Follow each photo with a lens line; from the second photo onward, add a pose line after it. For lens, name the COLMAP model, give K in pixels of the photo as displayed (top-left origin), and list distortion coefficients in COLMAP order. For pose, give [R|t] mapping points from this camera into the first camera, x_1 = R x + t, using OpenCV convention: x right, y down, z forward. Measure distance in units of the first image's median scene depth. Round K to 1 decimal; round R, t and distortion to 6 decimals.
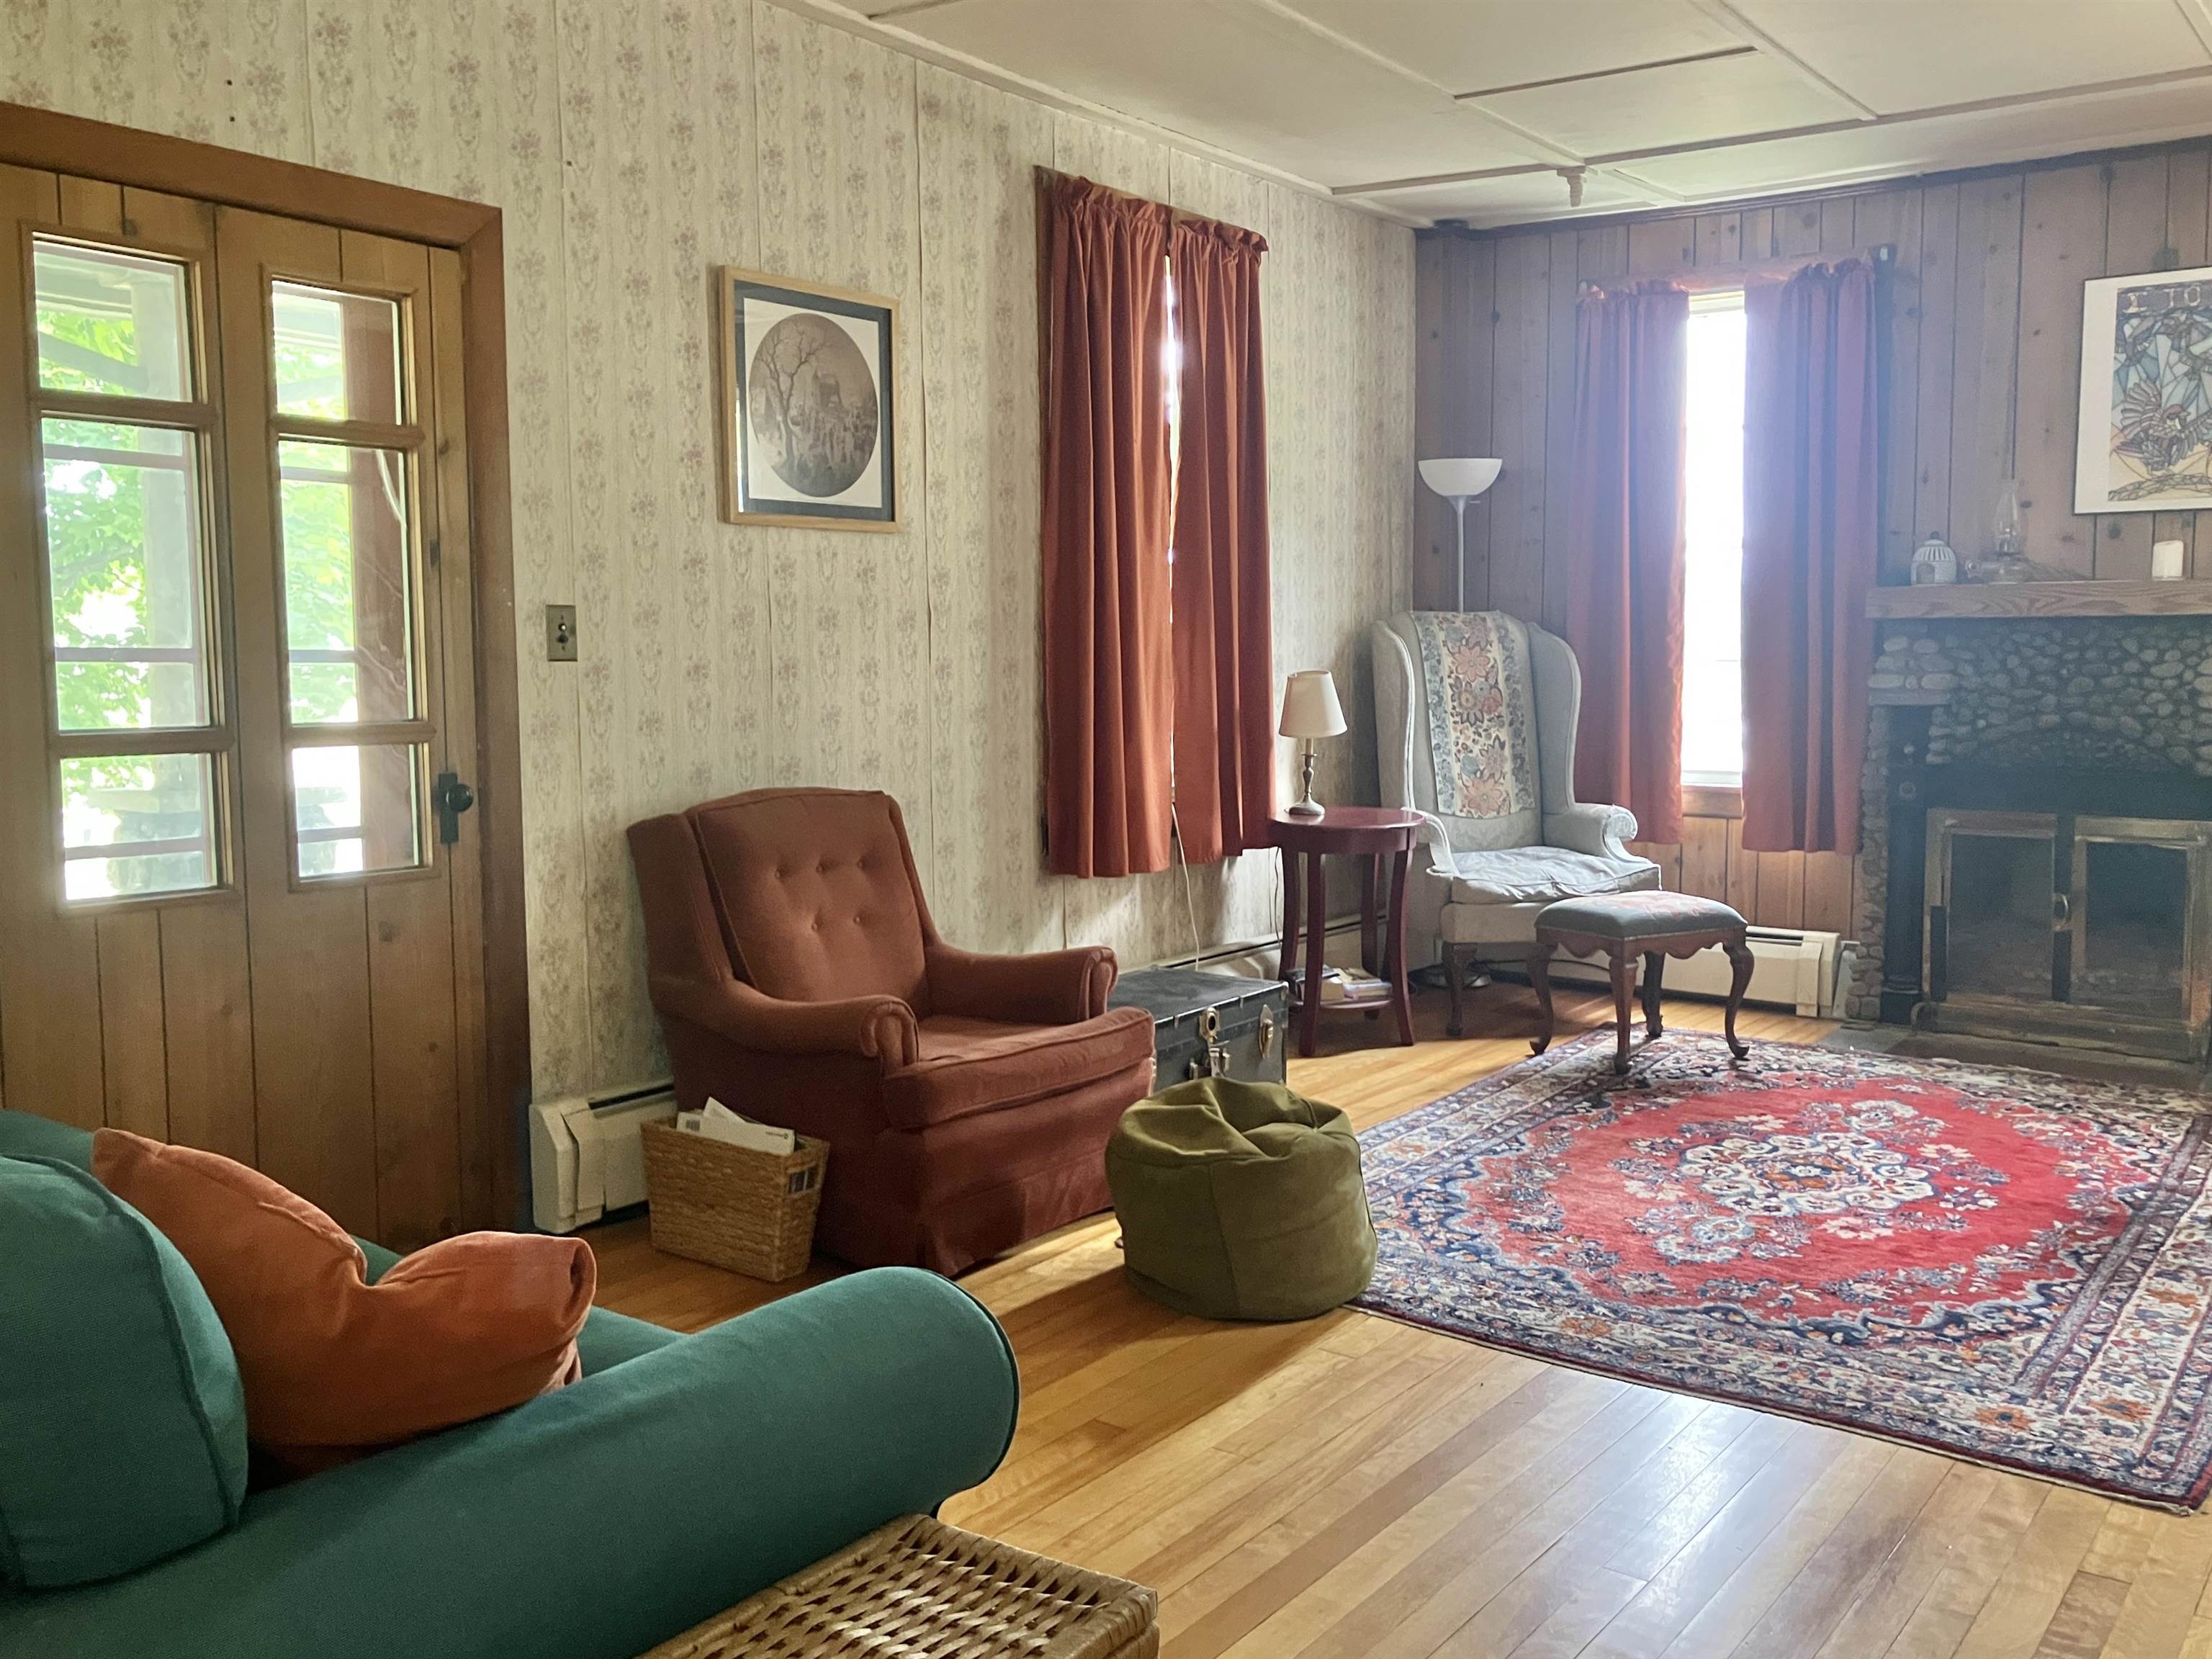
lens RADIAL K [[1883.9, 0, 1115.0], [0, 1883.9, 813.7], [0, 0, 1]] dist [0.010513, 0.020560]
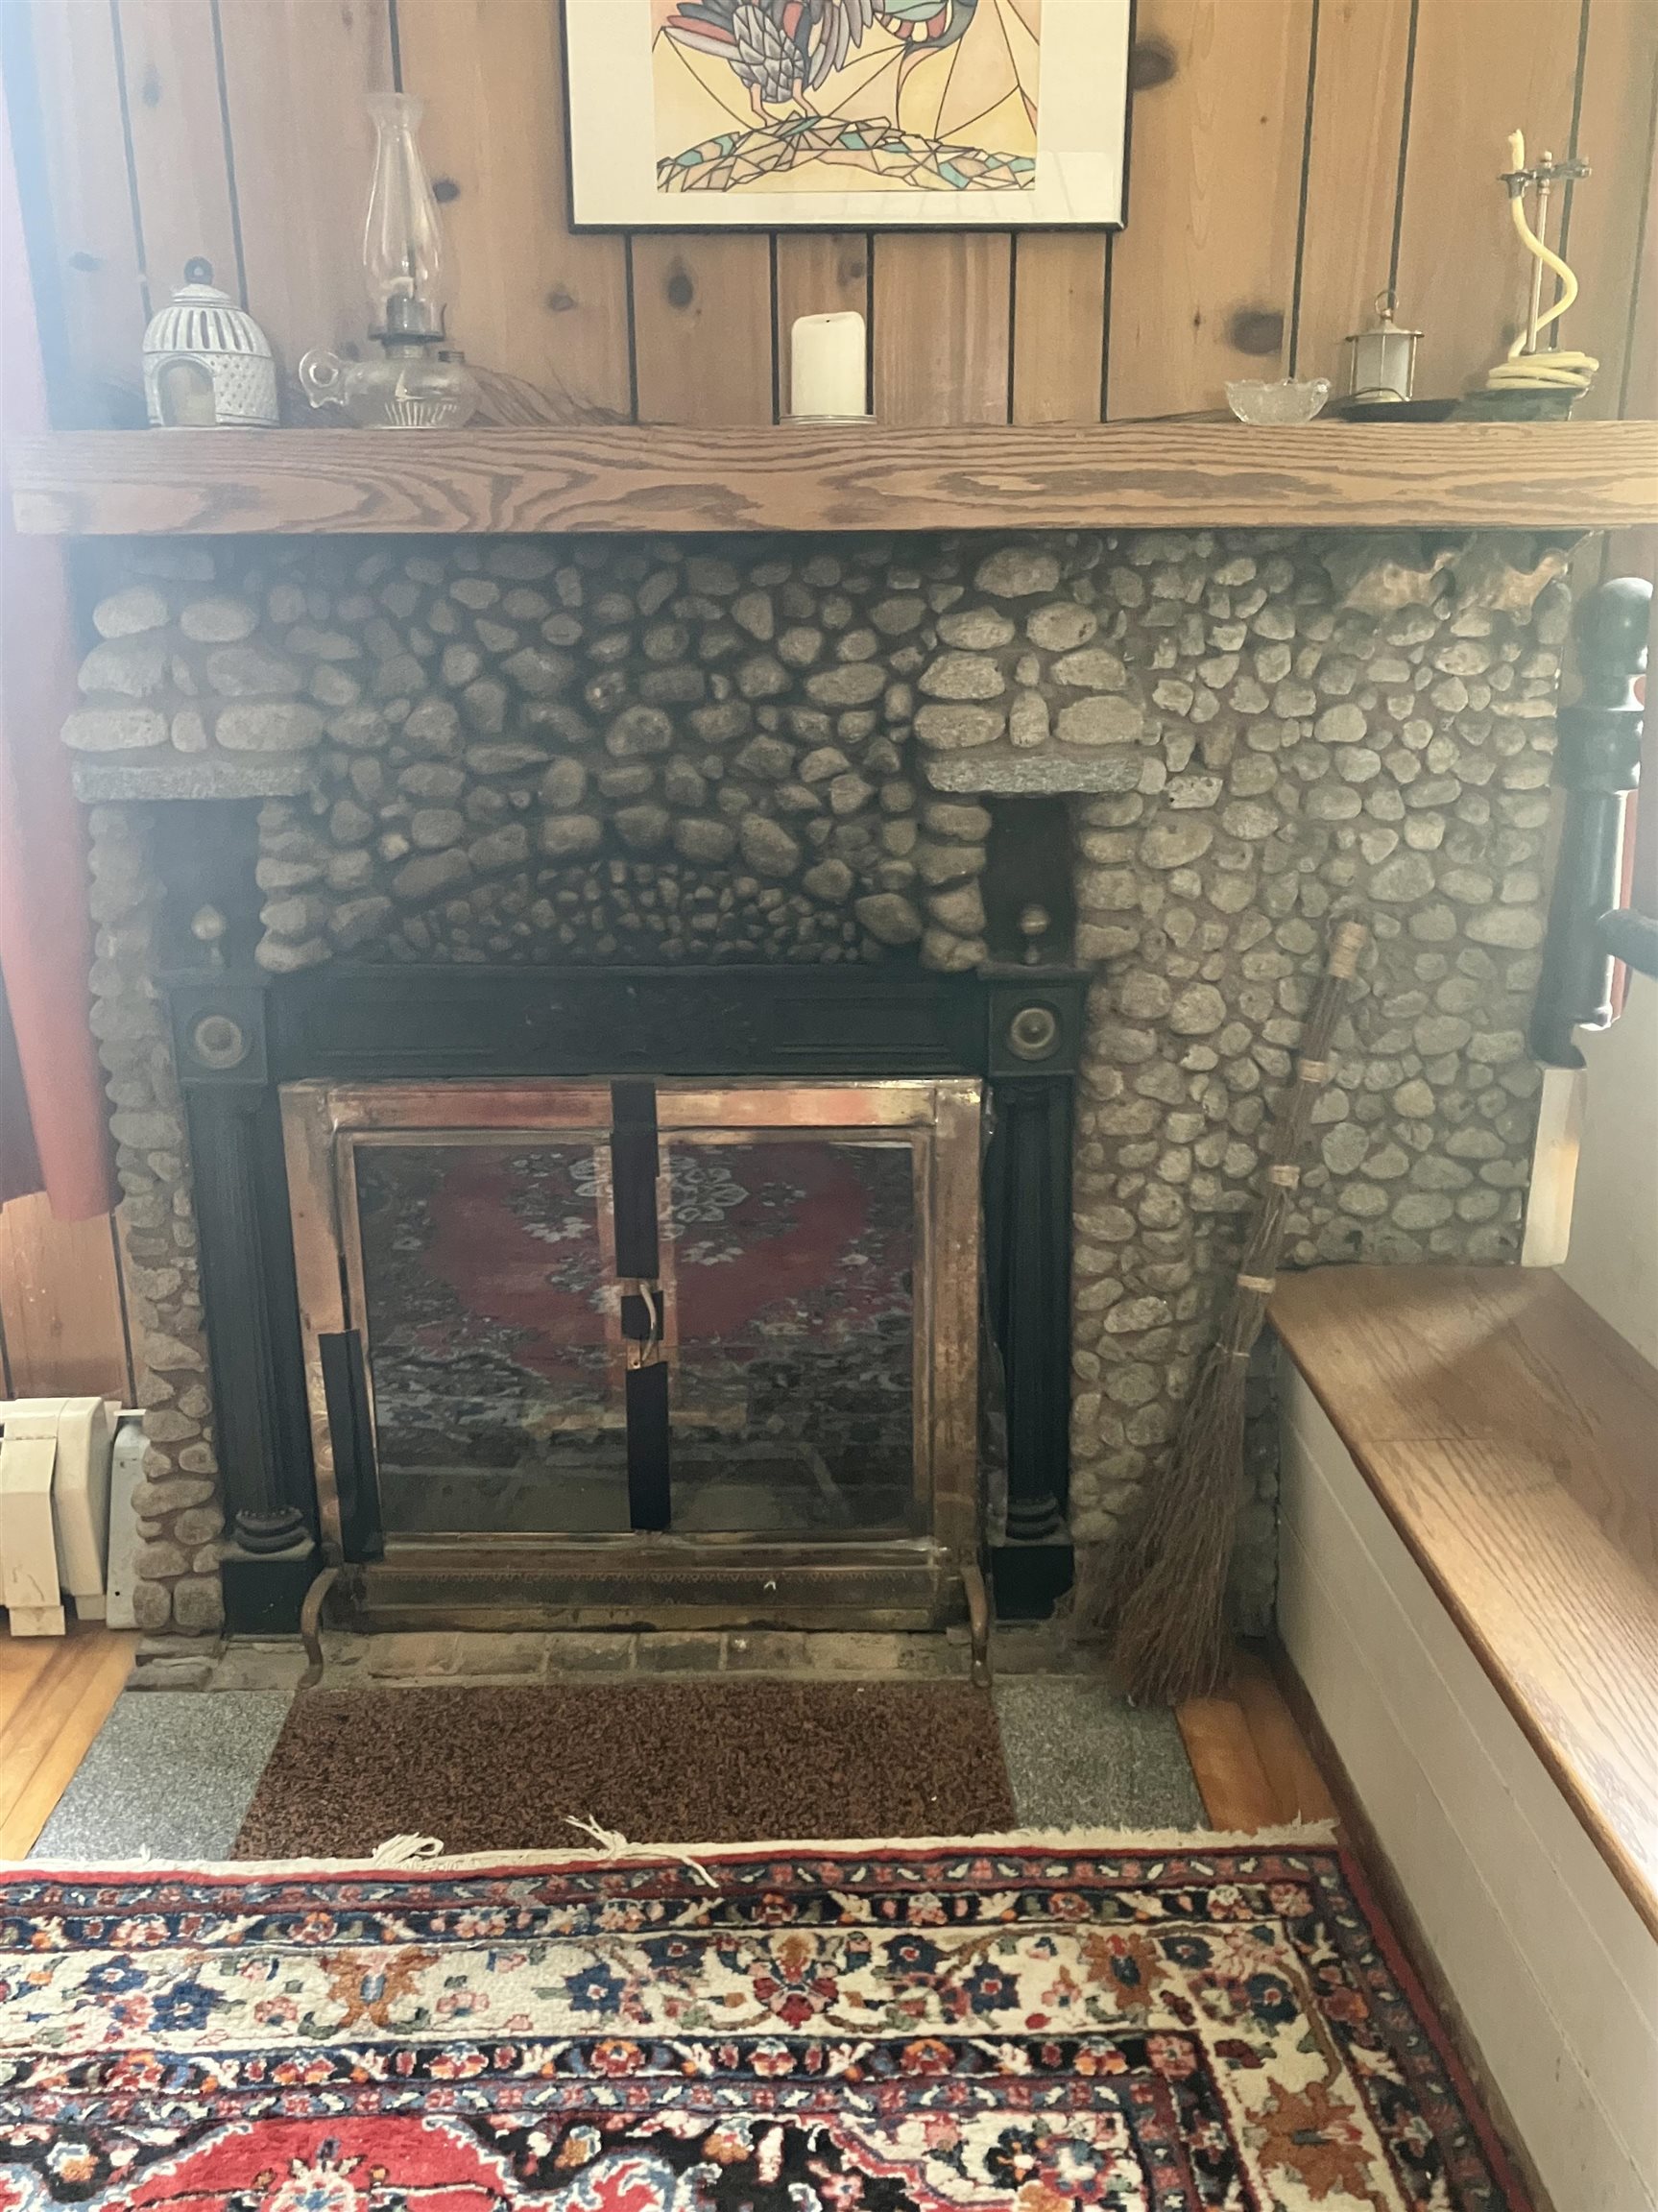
lens RADIAL K [[1883.9, 0, 824.7], [0, 1883.9, 1094.7], [0, 0, 1]] dist [0.010513, 0.020560]
pose [[0.779365, -0.177253, 0.600975, 0.305033], [0.056828, 0.975195, 0.213930, -0.073882], [-0.623988, -0.132577, 0.770105, 0.681115]]
